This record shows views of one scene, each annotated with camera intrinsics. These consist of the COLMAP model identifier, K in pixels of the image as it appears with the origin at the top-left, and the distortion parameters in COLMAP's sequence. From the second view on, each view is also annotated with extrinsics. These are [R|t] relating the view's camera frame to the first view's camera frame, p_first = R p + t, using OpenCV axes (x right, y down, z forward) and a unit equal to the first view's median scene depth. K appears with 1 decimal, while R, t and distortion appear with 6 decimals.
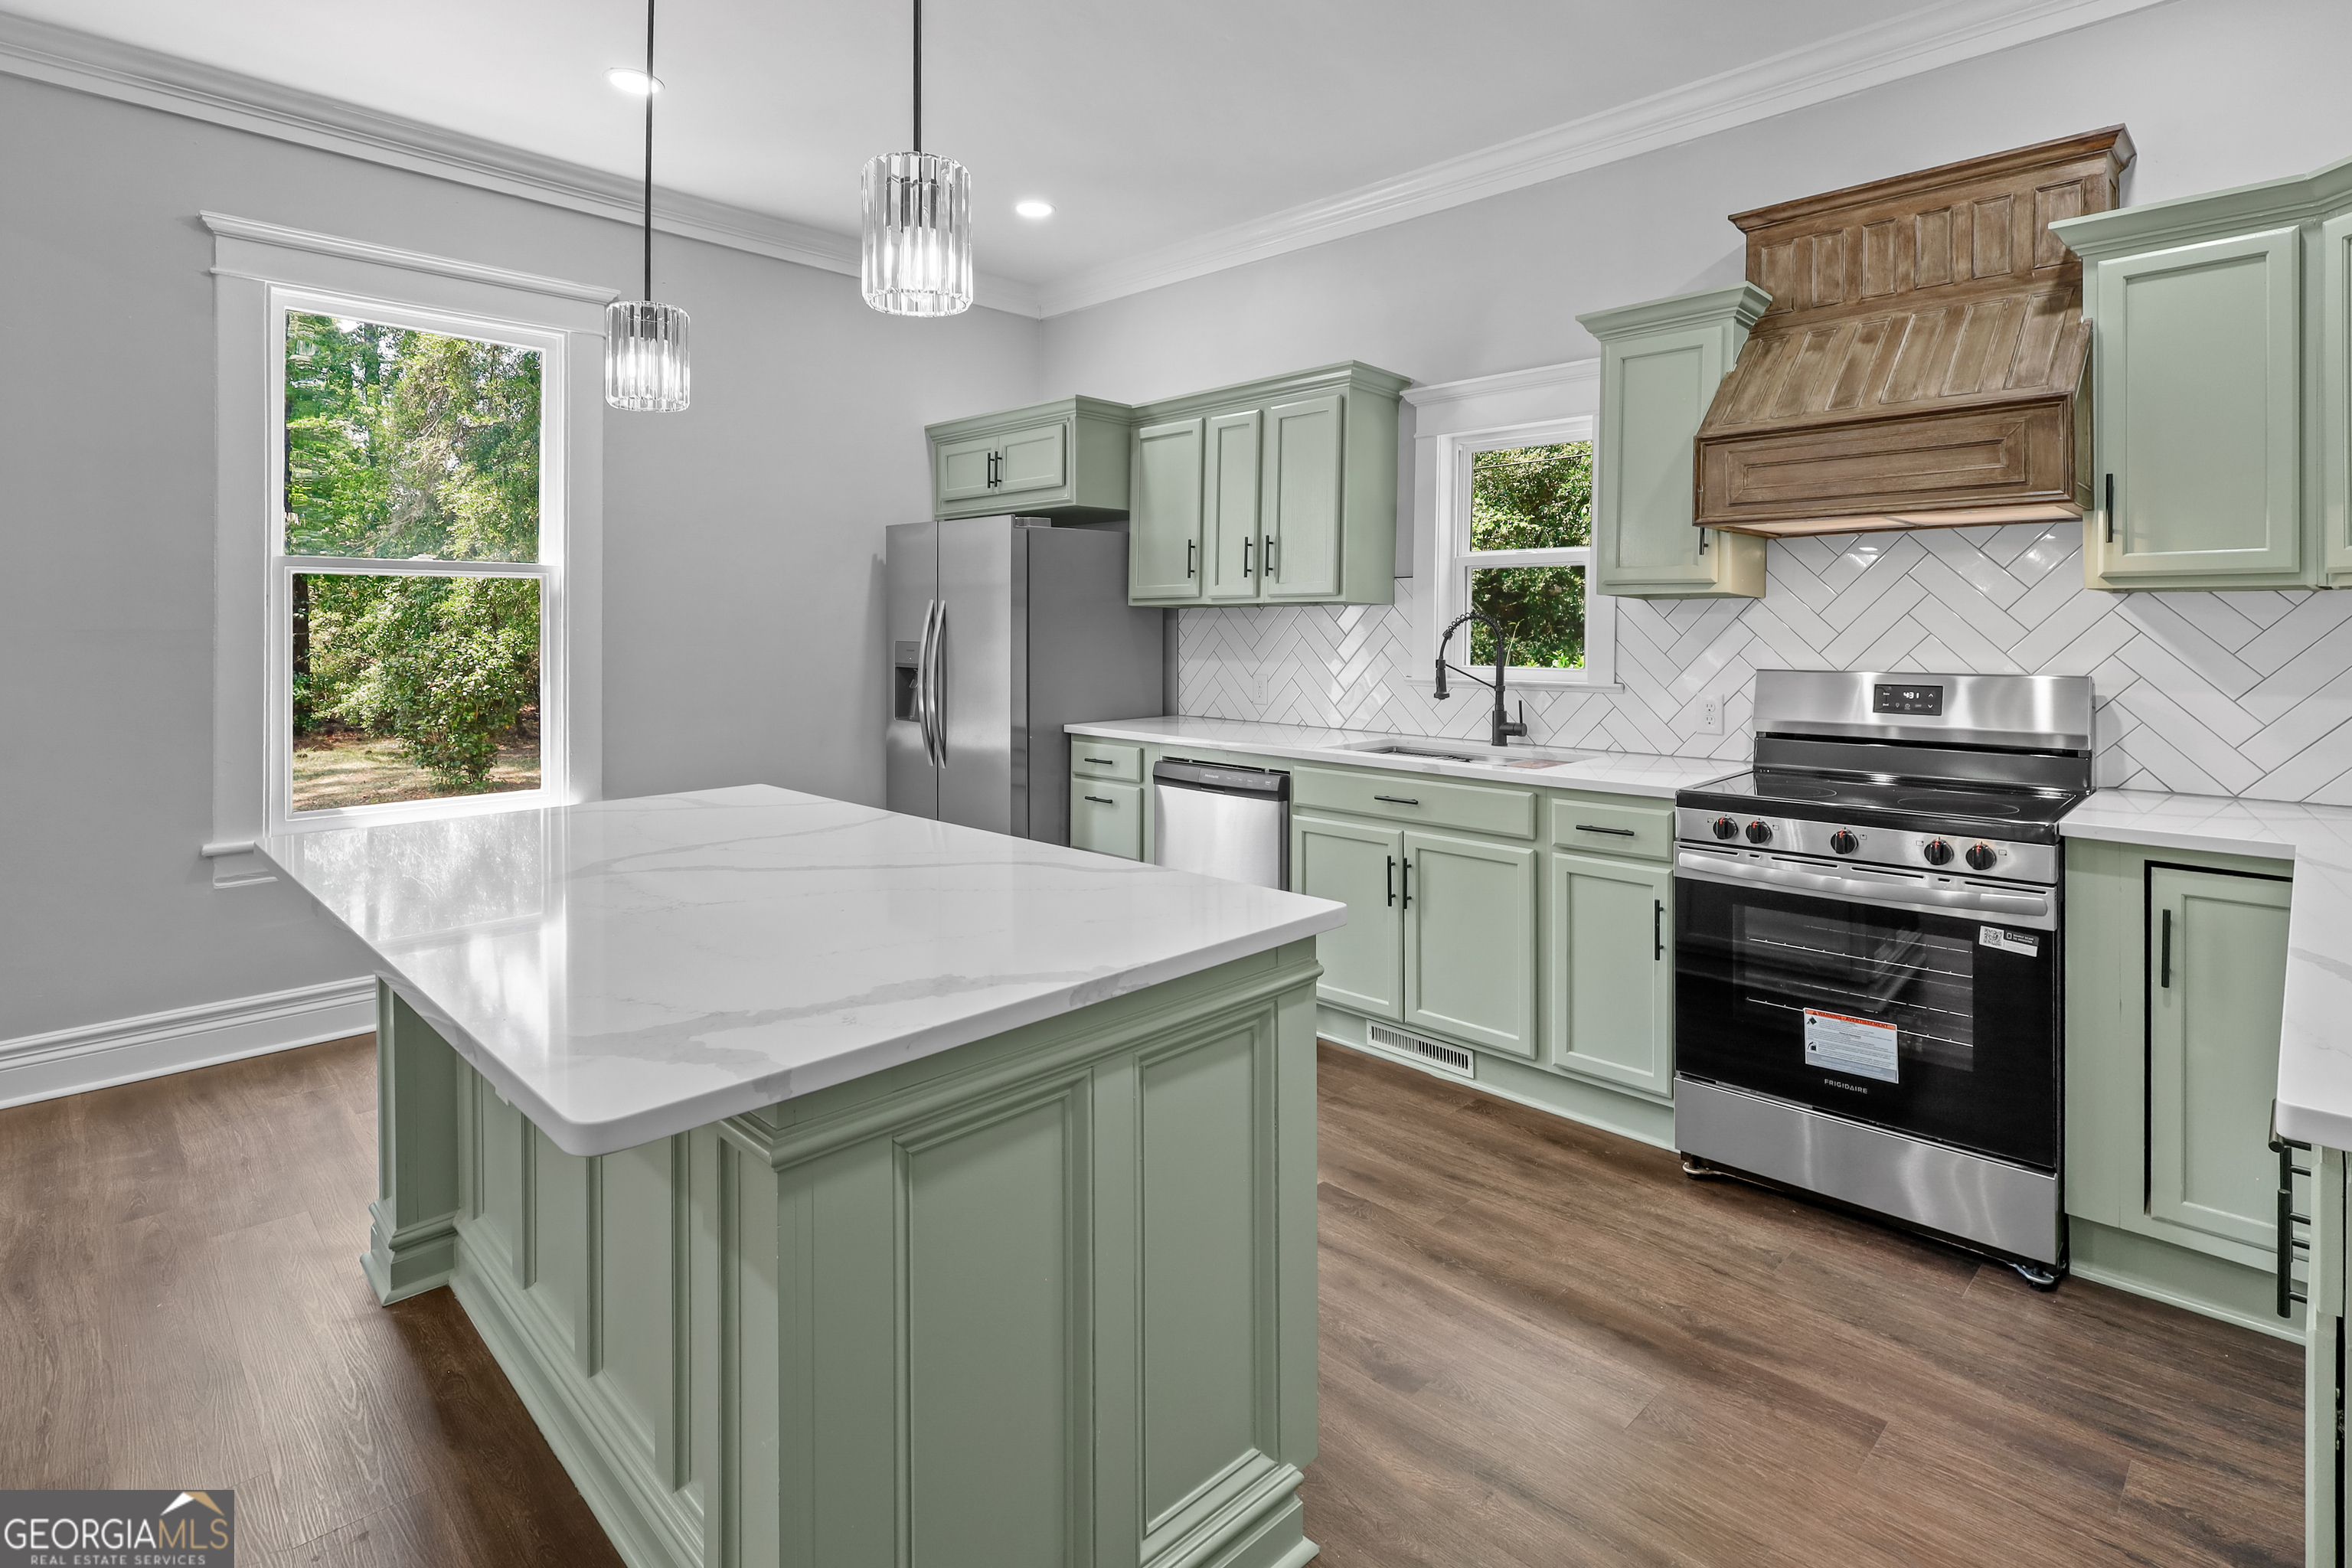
lens RADIAL K [[1124.6, 0, 1199.9], [0, 1124.6, 632.0], [0, 0, 1]] dist [-0.000091, 0.000228]
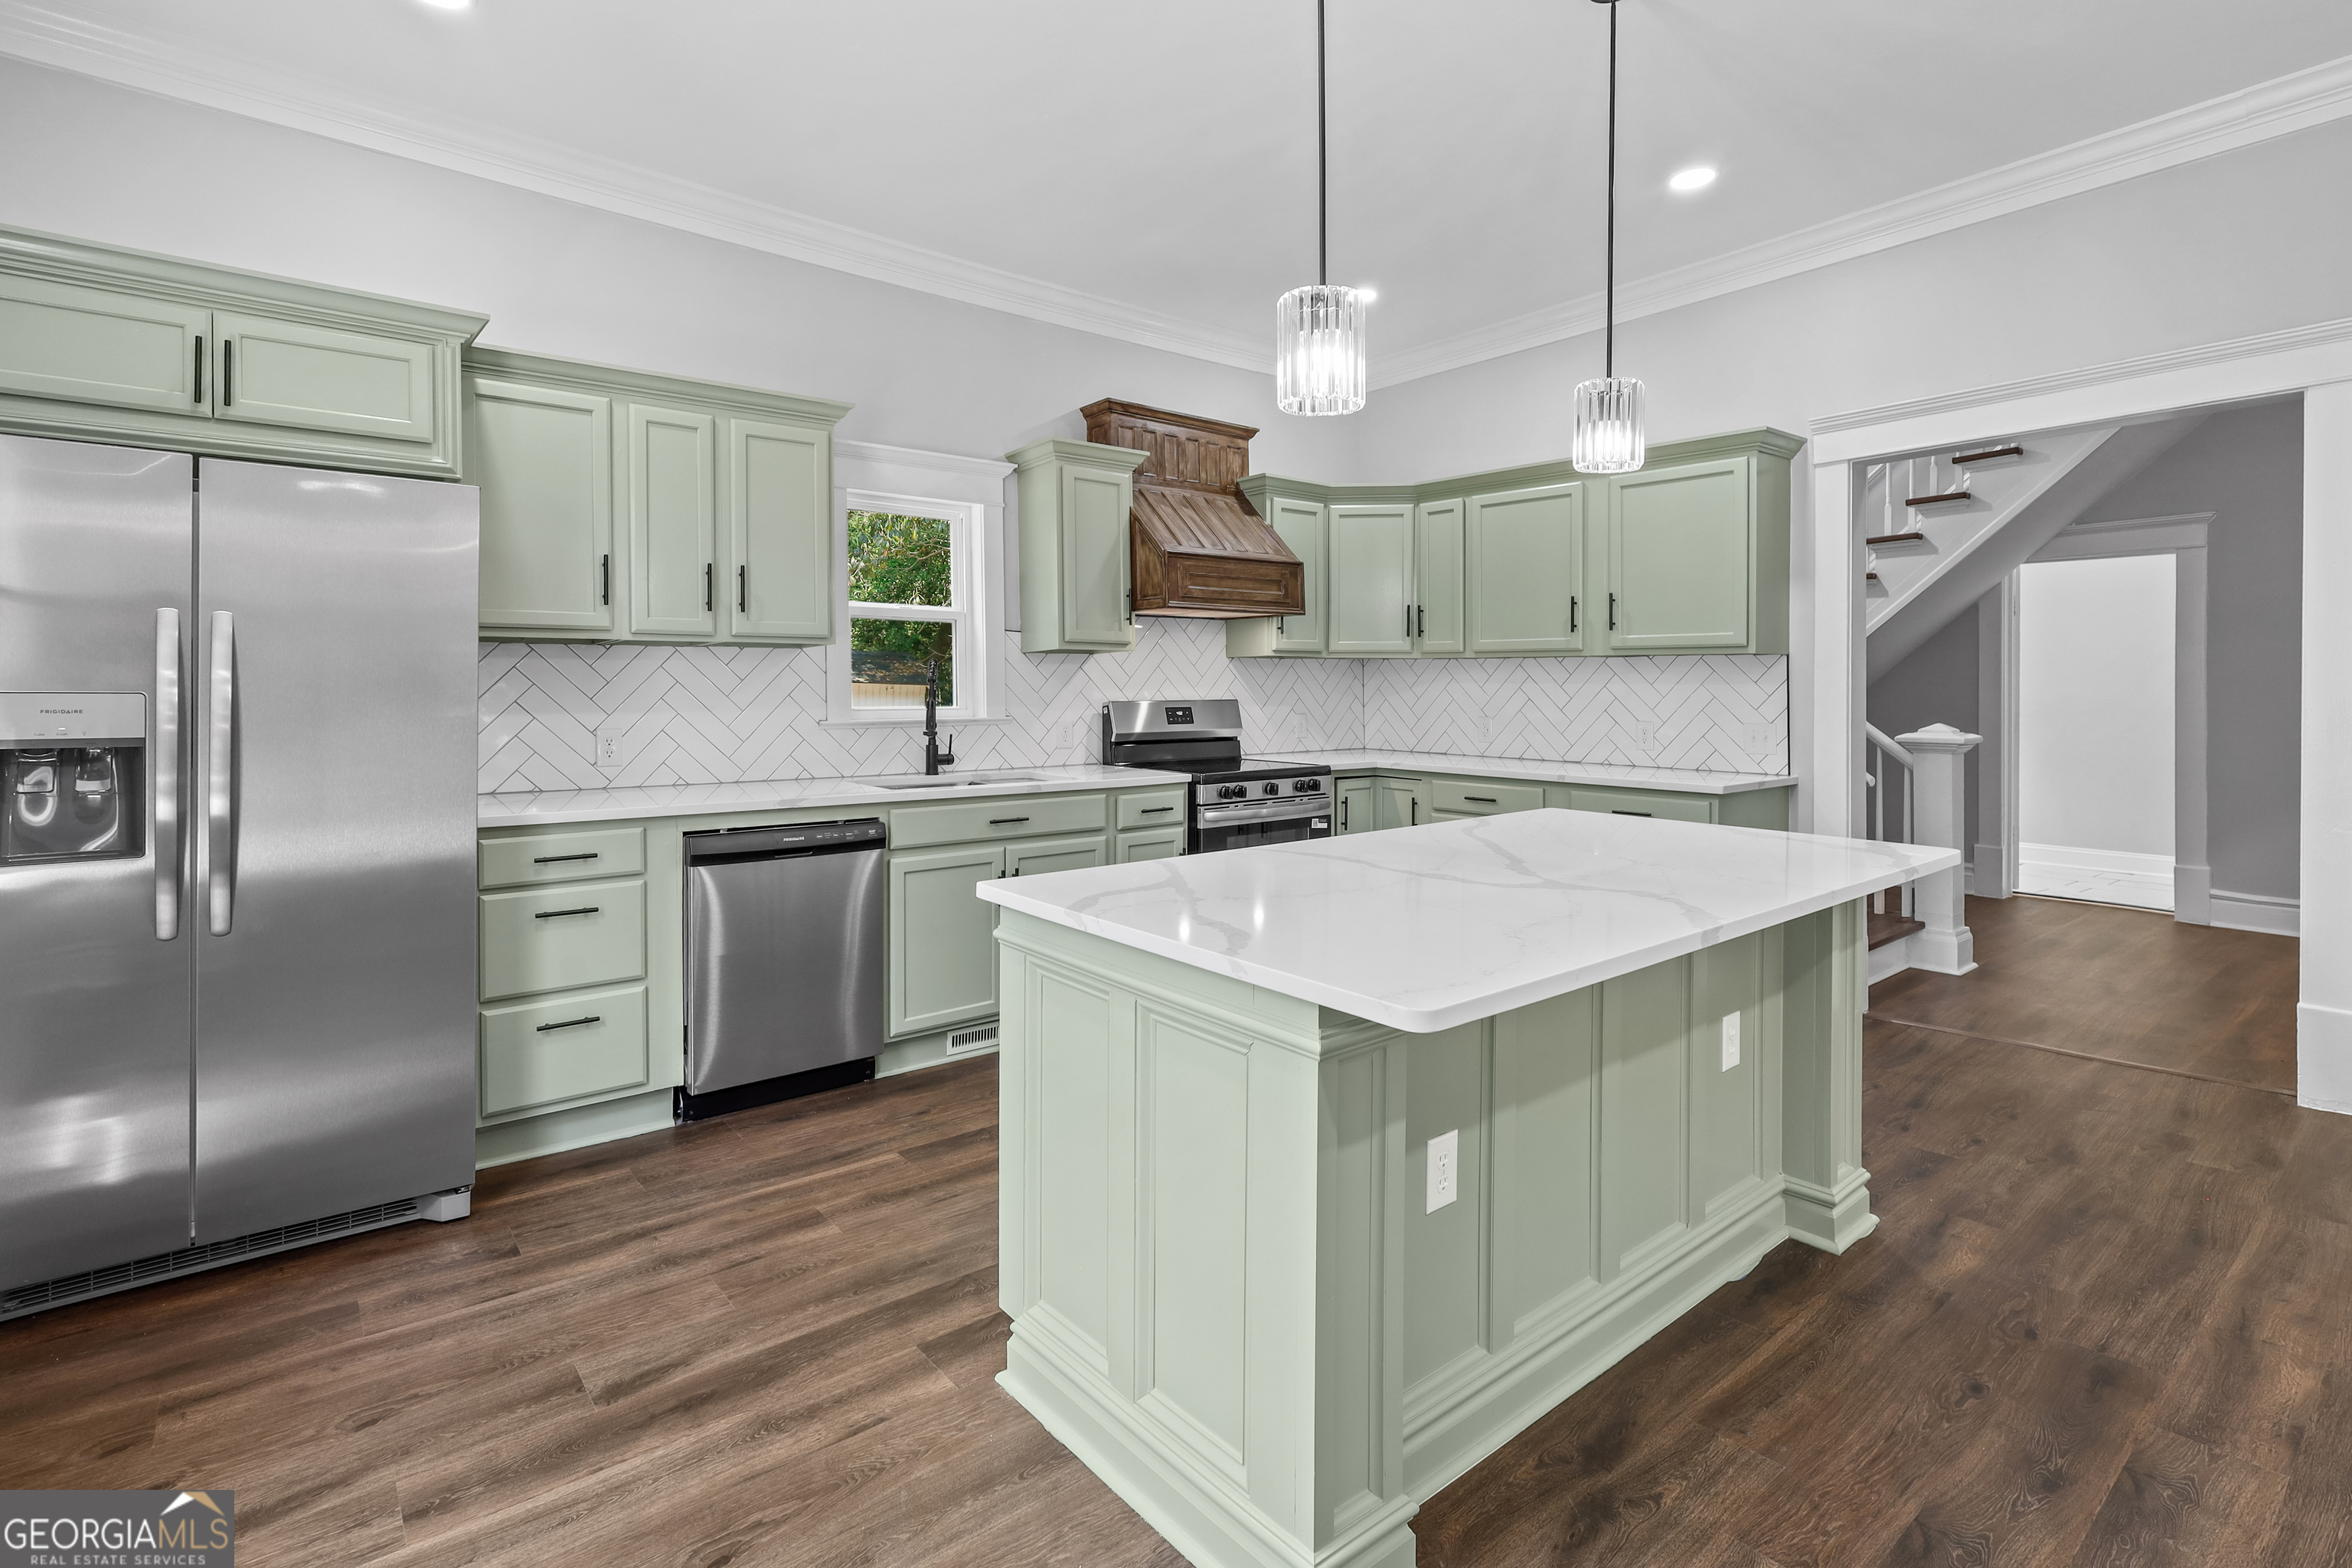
lens RADIAL K [[1113.0, 0, 1174.2], [0, 1113.0, 701.6], [0, 0, 1]] dist [-0.002000, 0.000872]
pose [[0.129078, -0.015950, 0.991506, -0.845309], [0.002990, 0.999872, 0.015695, 0.008793], [-0.991630, 0.000938, 0.129110, 0.618394]]
